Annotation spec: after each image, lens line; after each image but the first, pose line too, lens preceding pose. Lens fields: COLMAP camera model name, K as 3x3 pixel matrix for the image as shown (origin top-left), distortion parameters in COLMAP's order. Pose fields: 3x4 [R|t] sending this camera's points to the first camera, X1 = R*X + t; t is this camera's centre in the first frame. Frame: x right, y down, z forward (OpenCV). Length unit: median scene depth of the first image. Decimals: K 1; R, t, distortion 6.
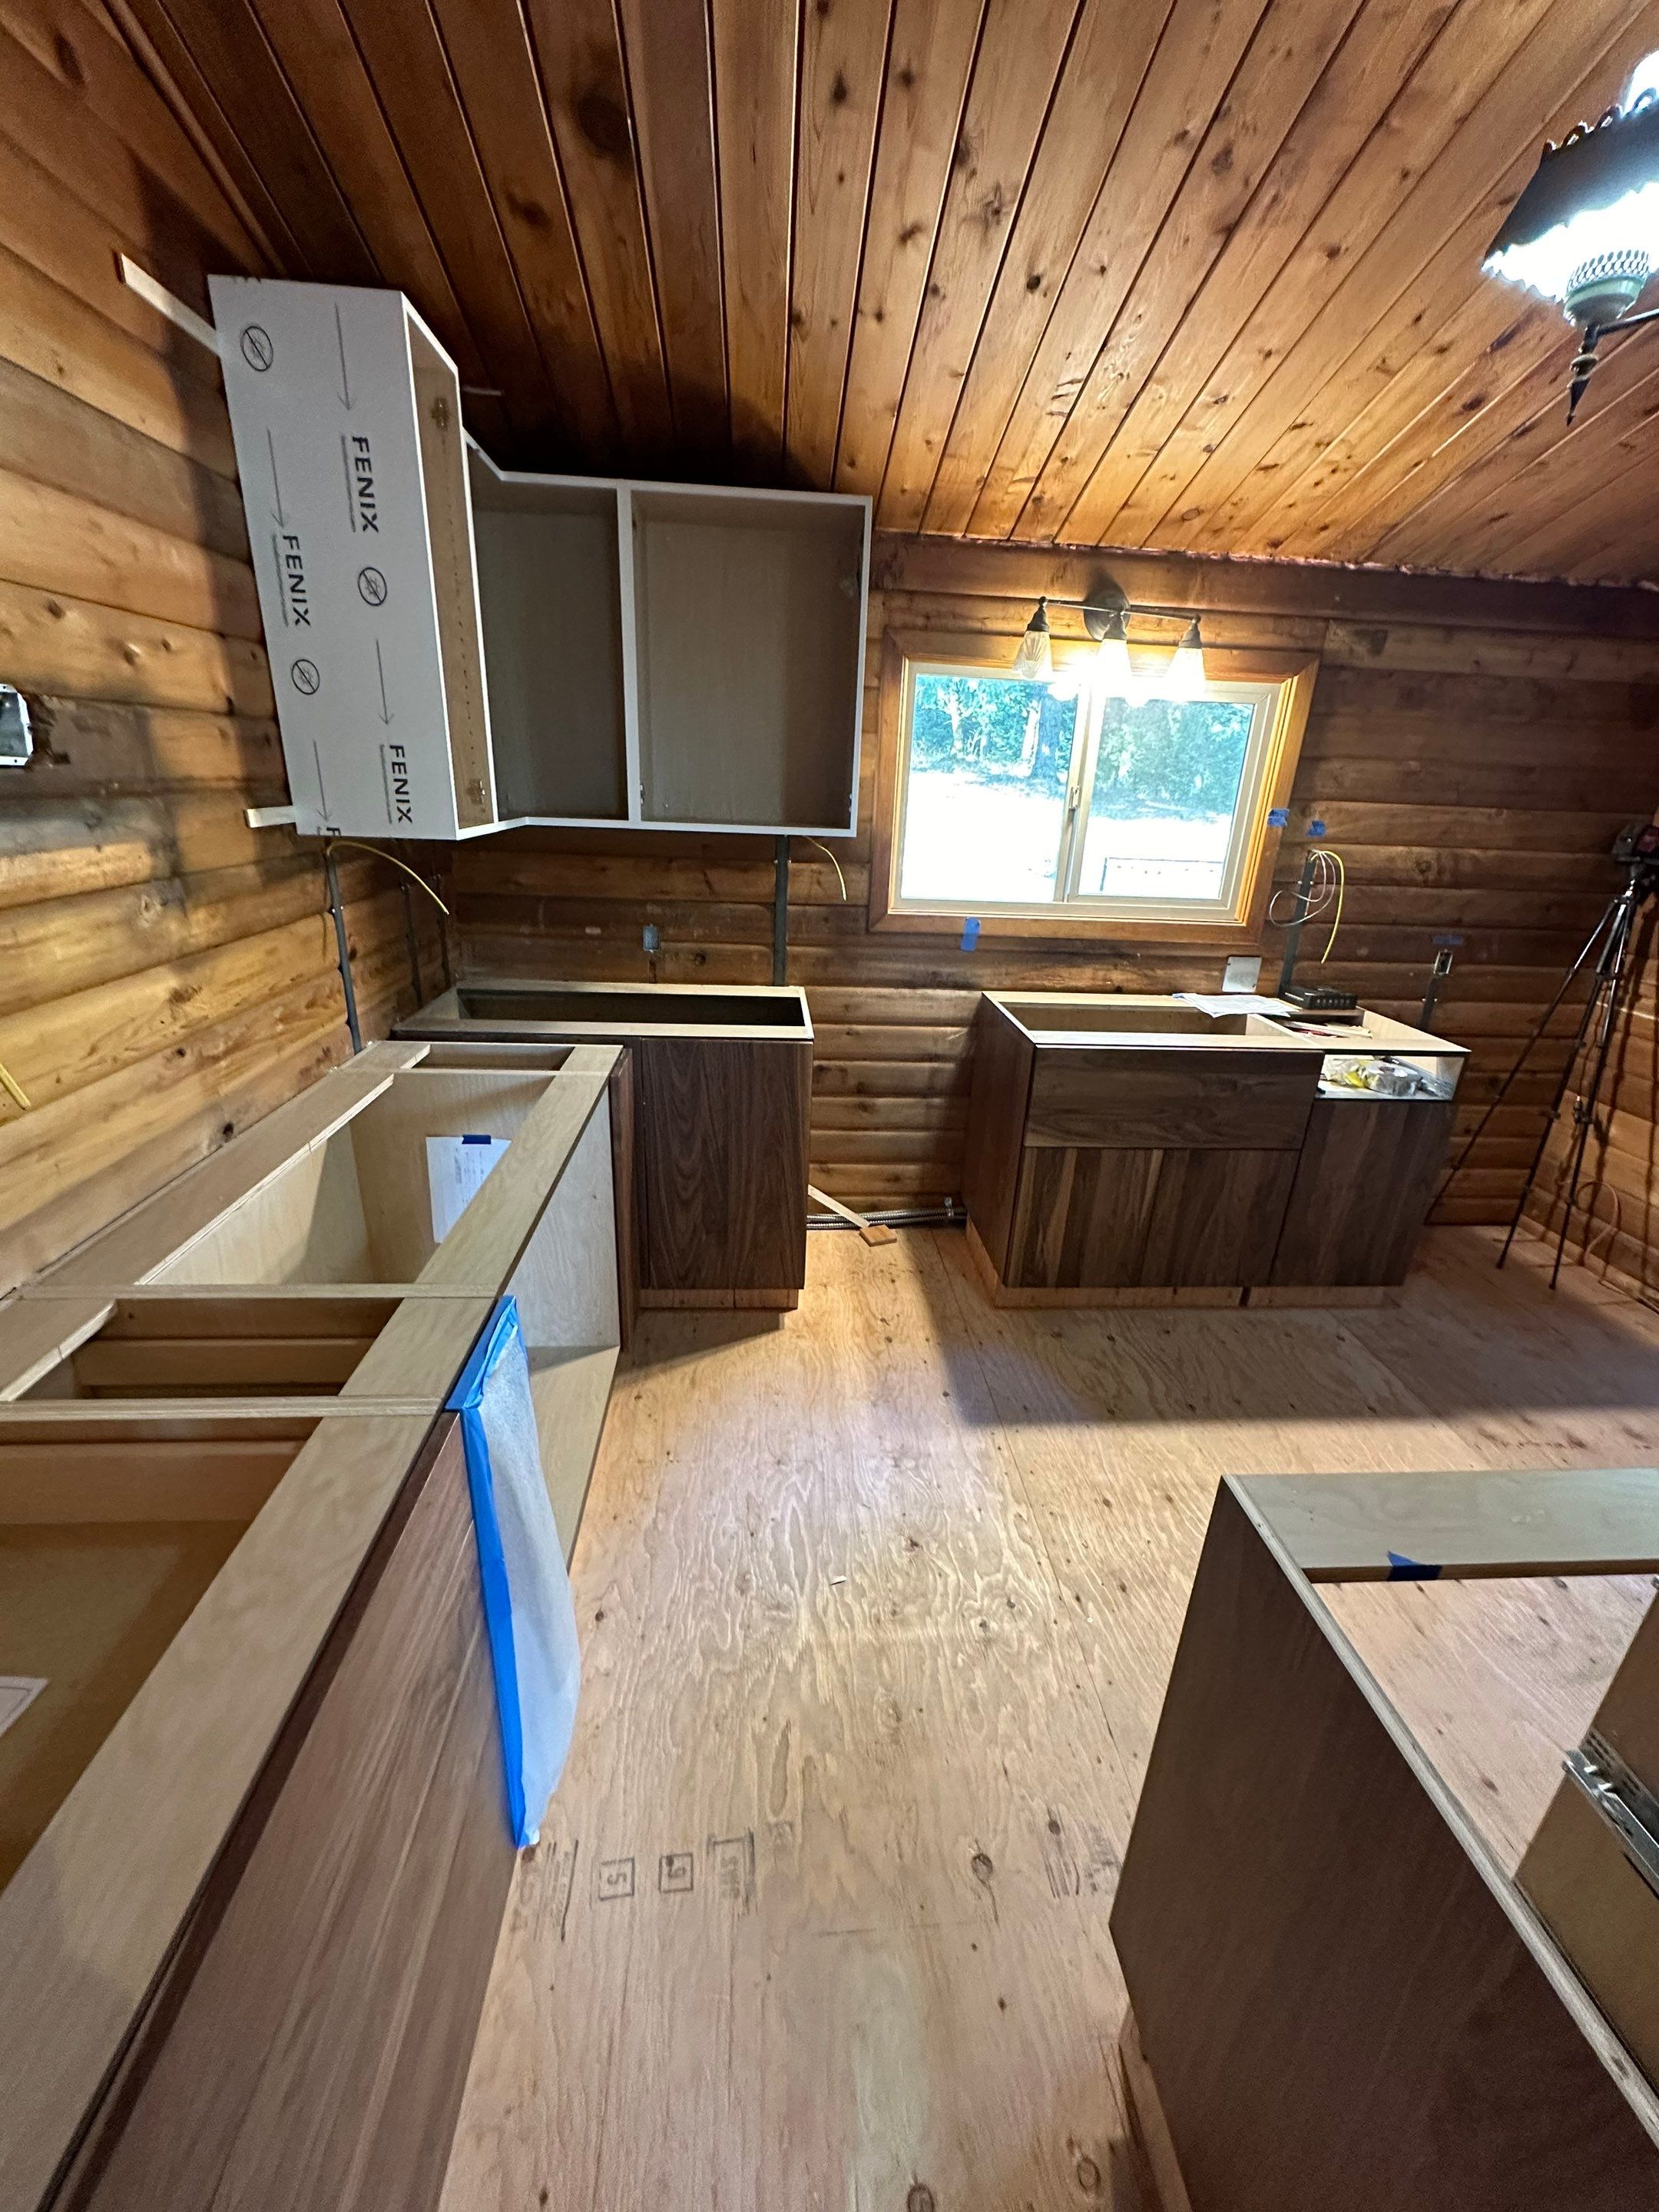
lens RADIAL K [[877.4, 0, 828.8], [0, 877.4, 1103.2], [0, 0, 1]] dist [-0.003278, 0.000300]
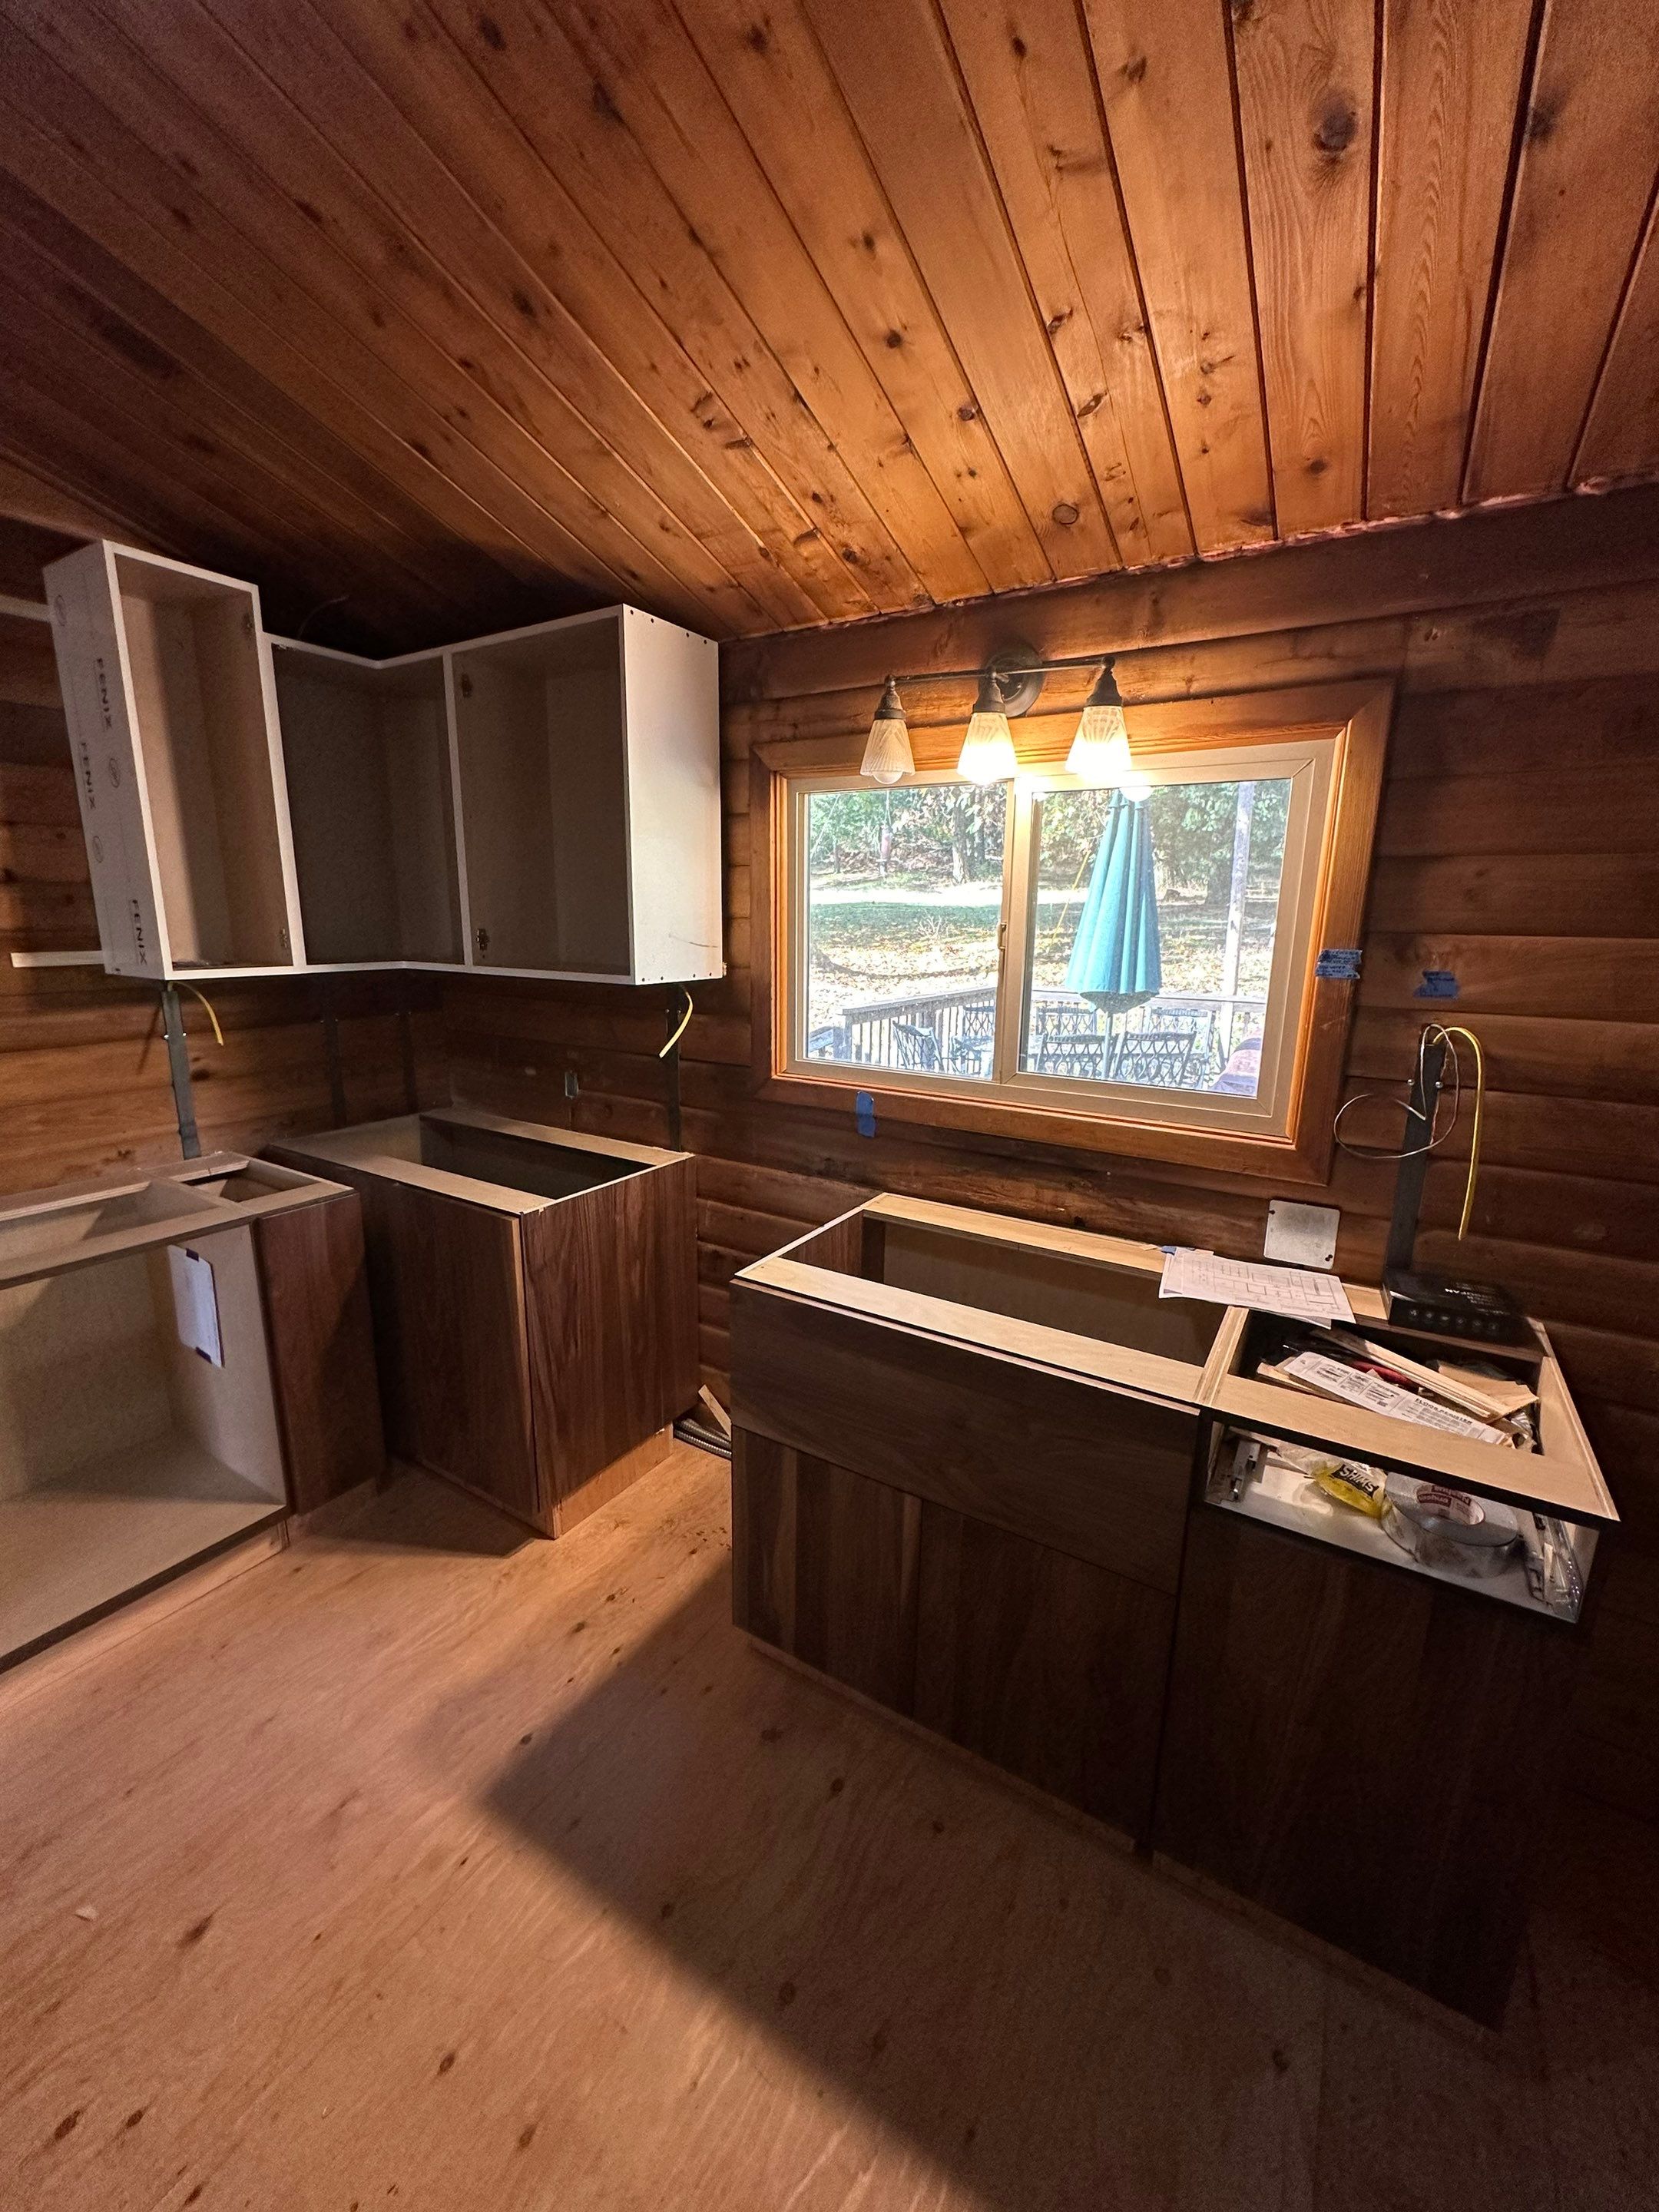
lens RADIAL K [[891.3, 0, 839.8], [0, 891.3, 1108.9], [0, 0, 1]] dist [-0.002121, 0.000789]
pose [[0.809970, 0.096781, -0.578431, 0.768869], [-0.186985, 0.977433, -0.098292, -0.158695], [0.555865, 0.187771, 0.809788, 0.499414]]
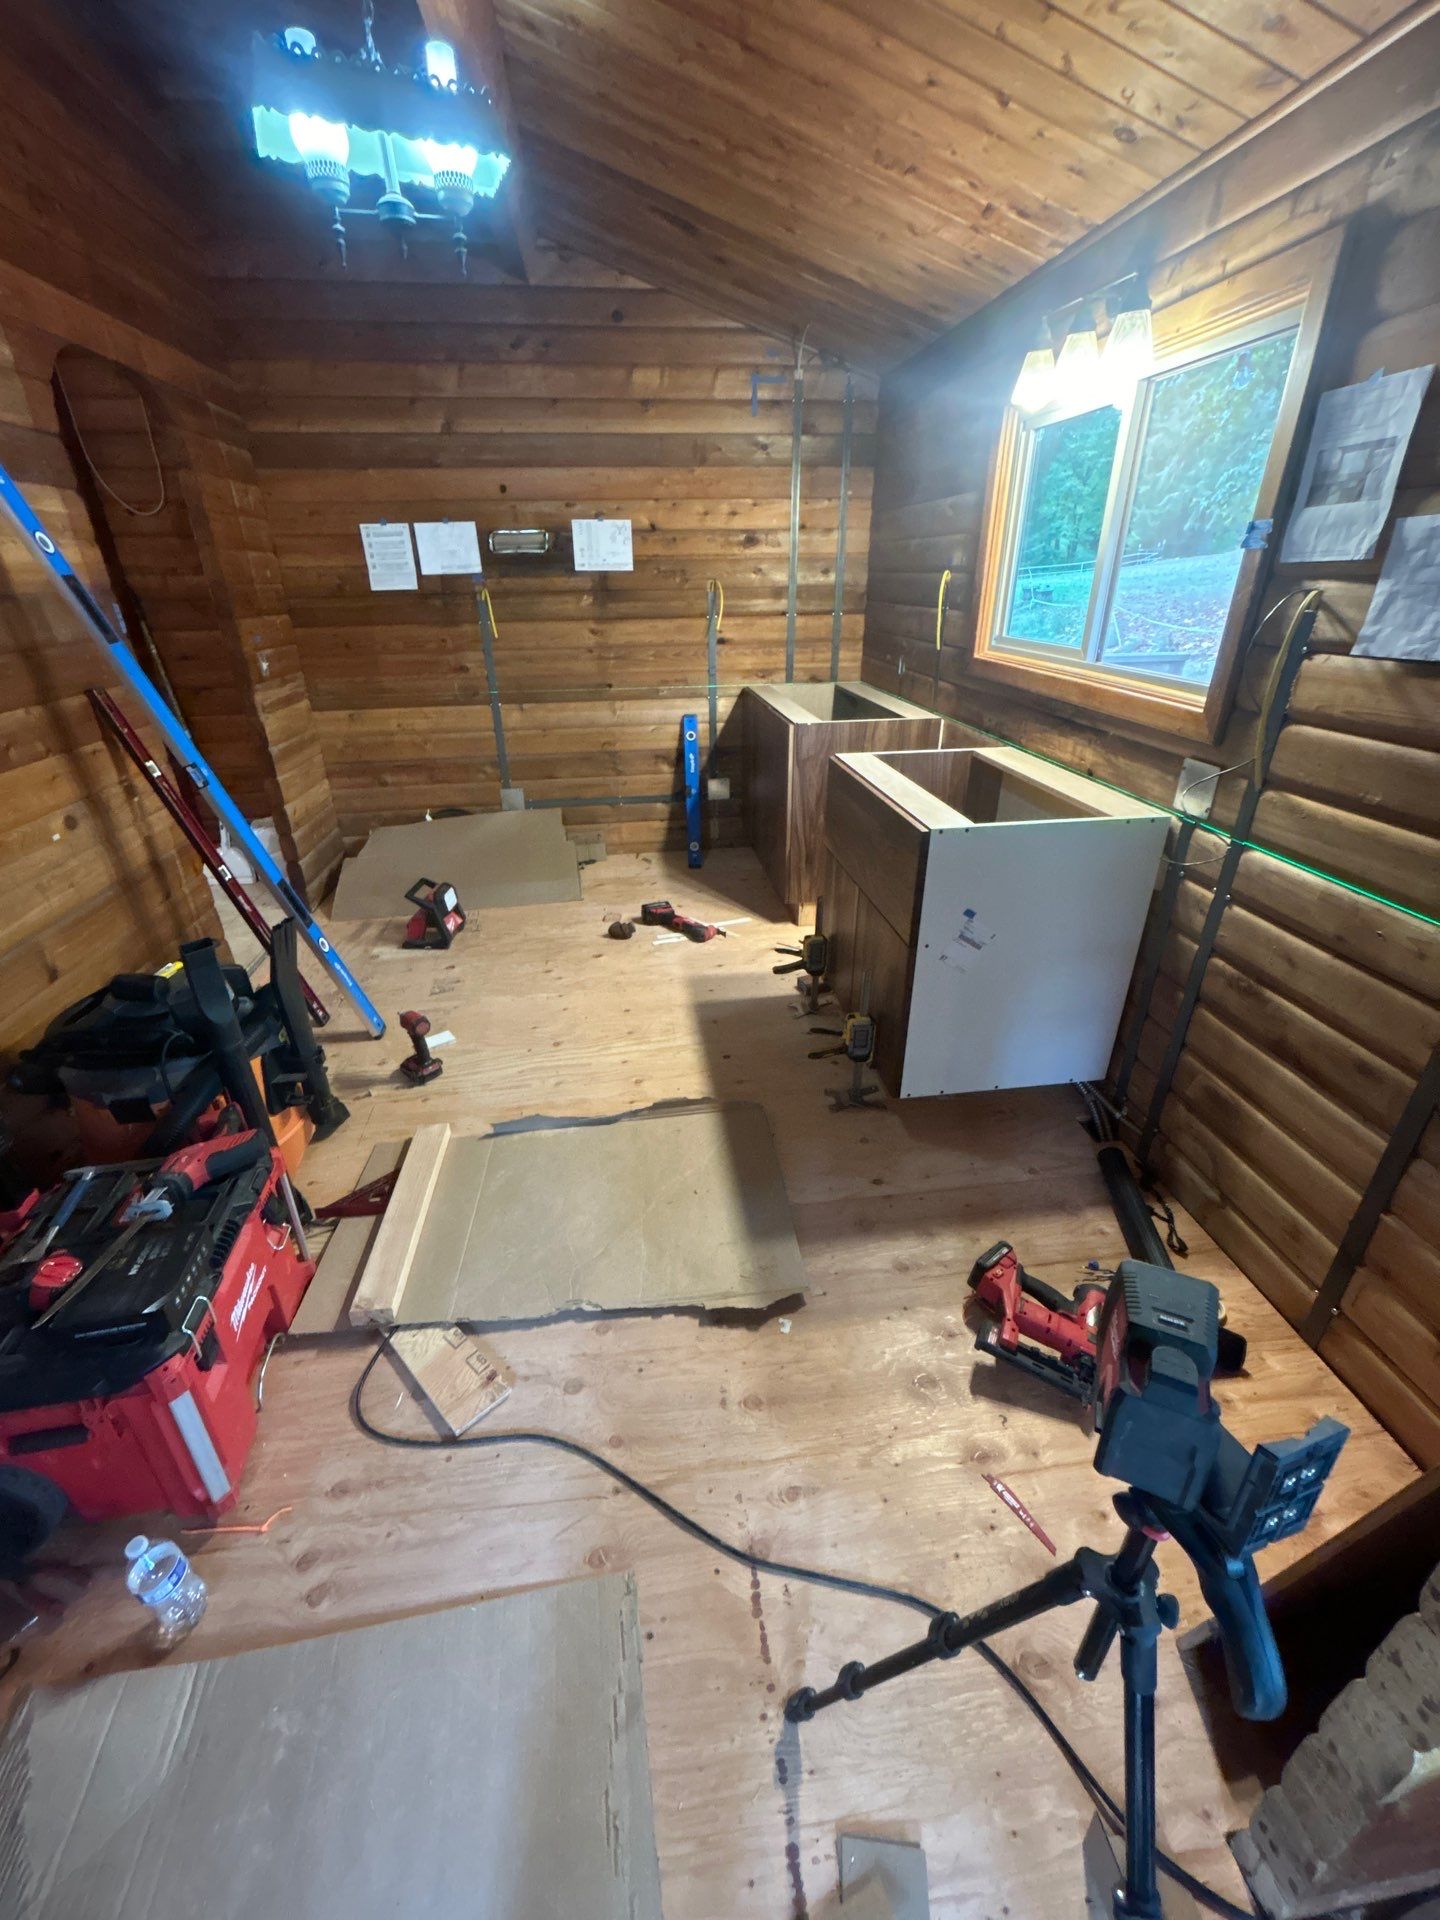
lens RADIAL K [[773.6, 0, 717.9], [0, 773.6, 957.6], [0, 0, 1]] dist [-0.002121, 0.000789]
pose [[0.060874, 0.409172, -0.910425, 1.449328], [-0.335273, 0.867503, 0.367464, -0.179454], [0.940152, 0.282872, 0.189993, 0.803826]]
